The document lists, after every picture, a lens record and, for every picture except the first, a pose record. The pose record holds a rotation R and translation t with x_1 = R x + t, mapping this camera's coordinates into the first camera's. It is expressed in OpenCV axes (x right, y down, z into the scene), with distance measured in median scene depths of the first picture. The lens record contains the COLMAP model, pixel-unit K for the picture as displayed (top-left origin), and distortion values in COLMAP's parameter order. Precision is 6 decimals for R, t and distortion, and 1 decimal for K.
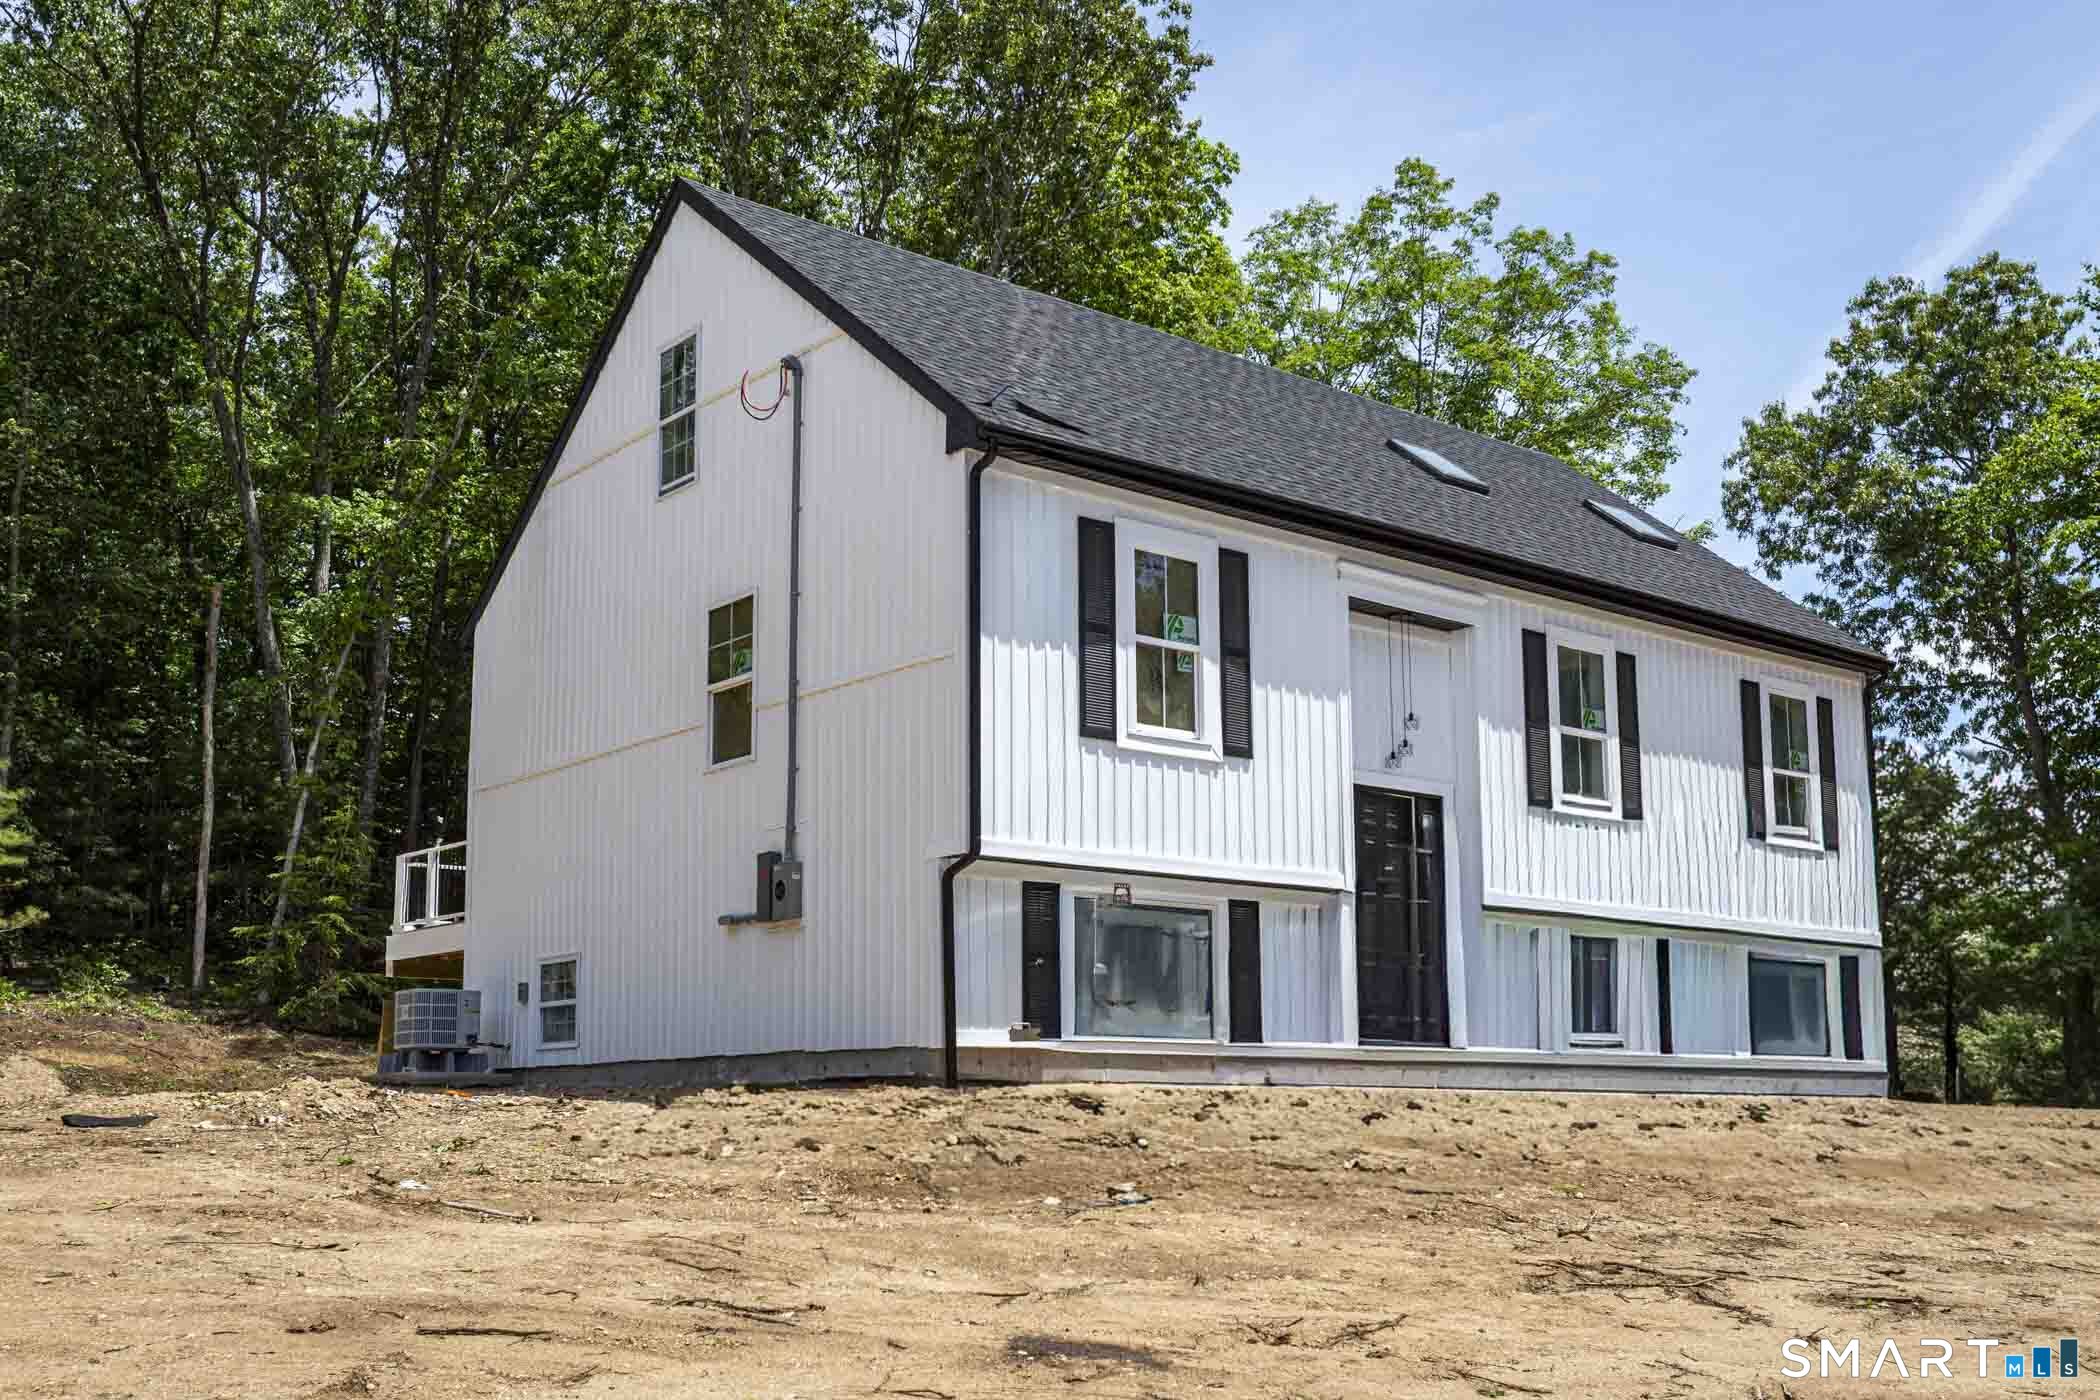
lens RADIAL K [[2088.1, 0, 1039.6], [0, 2088.1, 753.6], [0, 0, 1]] dist [0.007901, 0.012585]
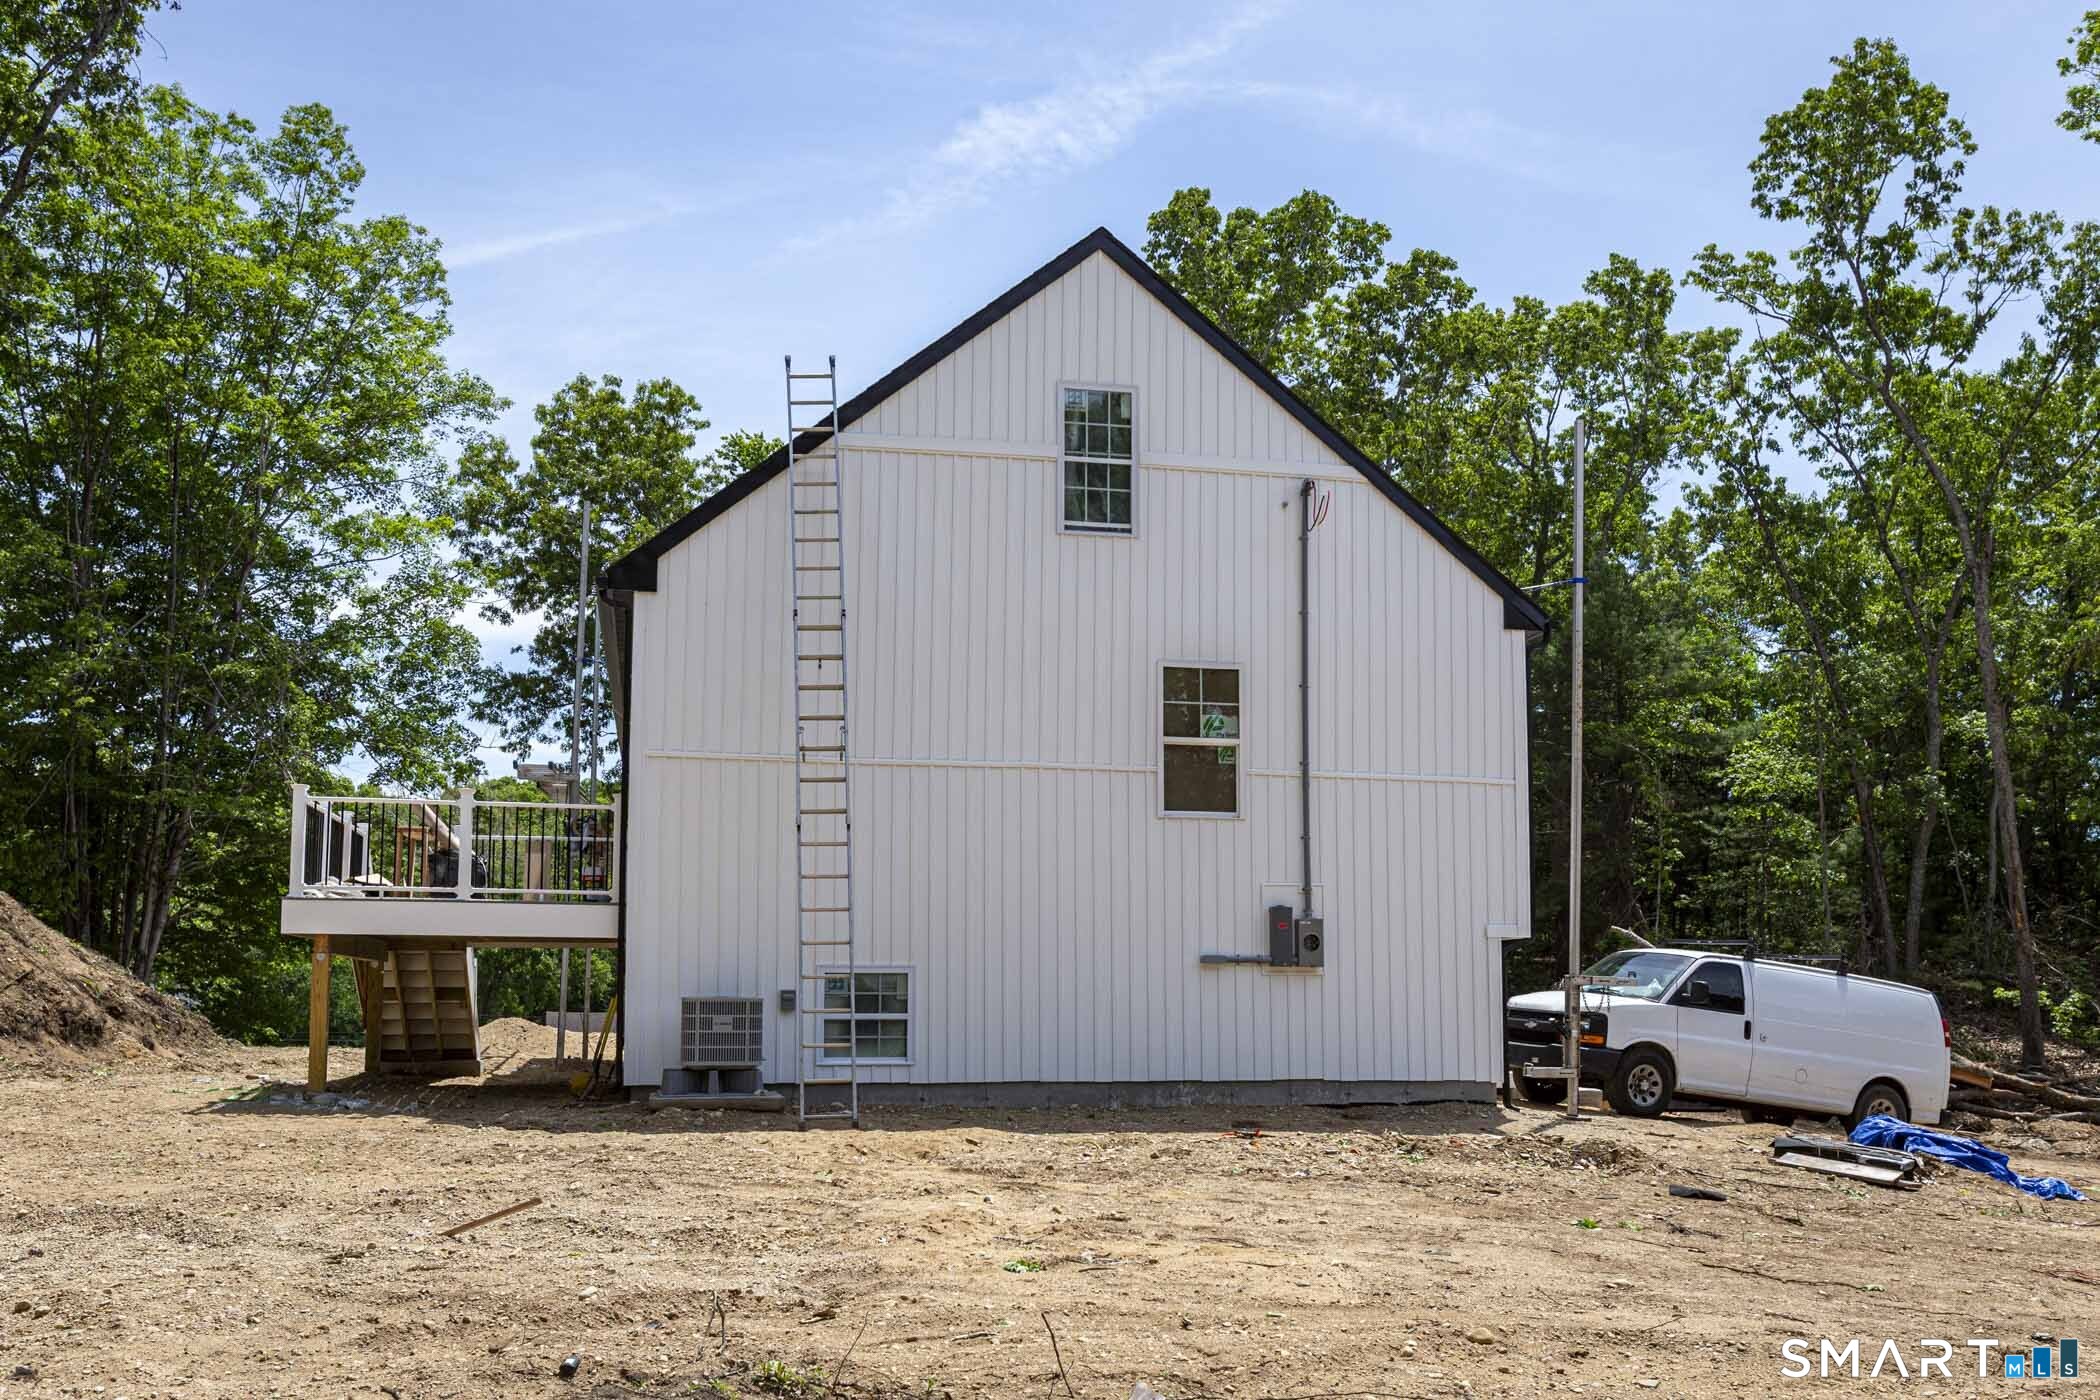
lens RADIAL K [[1841.4, 0, 1048.2], [0, 1841.4, 751.8], [0, 0, 1]] dist [0.002821, 0.003864]
pose [[0.456289, 0.128185, 0.880550, -0.954087], [-0.162385, 0.984948, -0.059237, 0.038565], [-0.874890, -0.115959, 0.470236, 0.560900]]
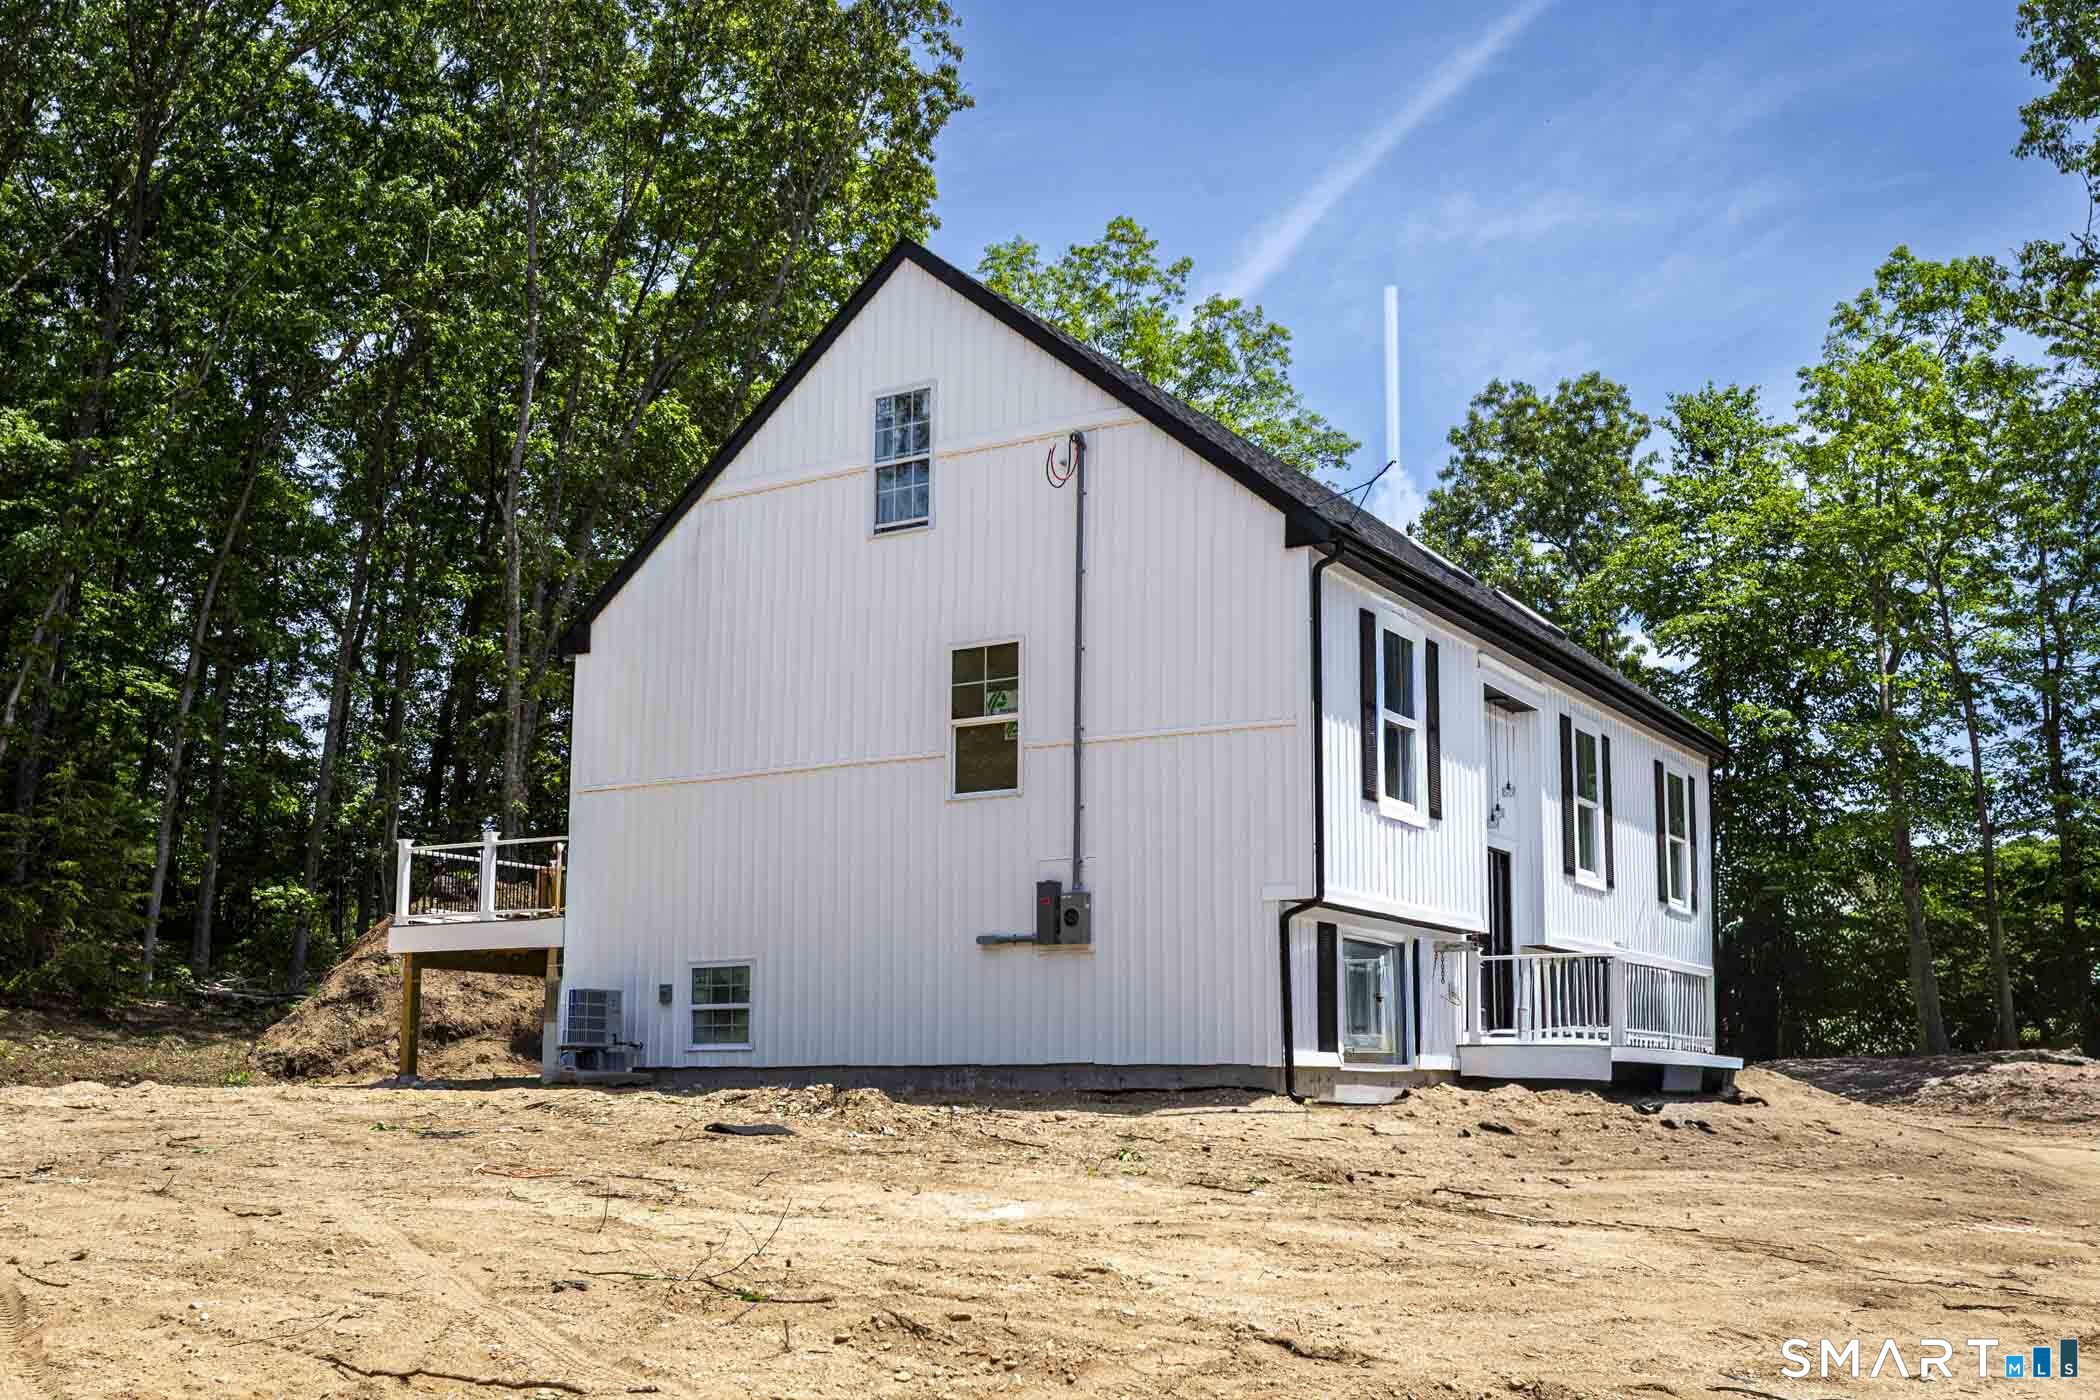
lens RADIAL K [[2115.8, 0, 1050.0], [0, 2115.8, 700.0], [0, 0, 1]] dist [0.007123, 0.005255]
pose [[0.946202, 0.071490, 0.315582, -0.425738], [-0.067640, 0.997441, -0.023152, -0.019592], [-0.316429, 0.000560, 0.948616, -0.052173]]
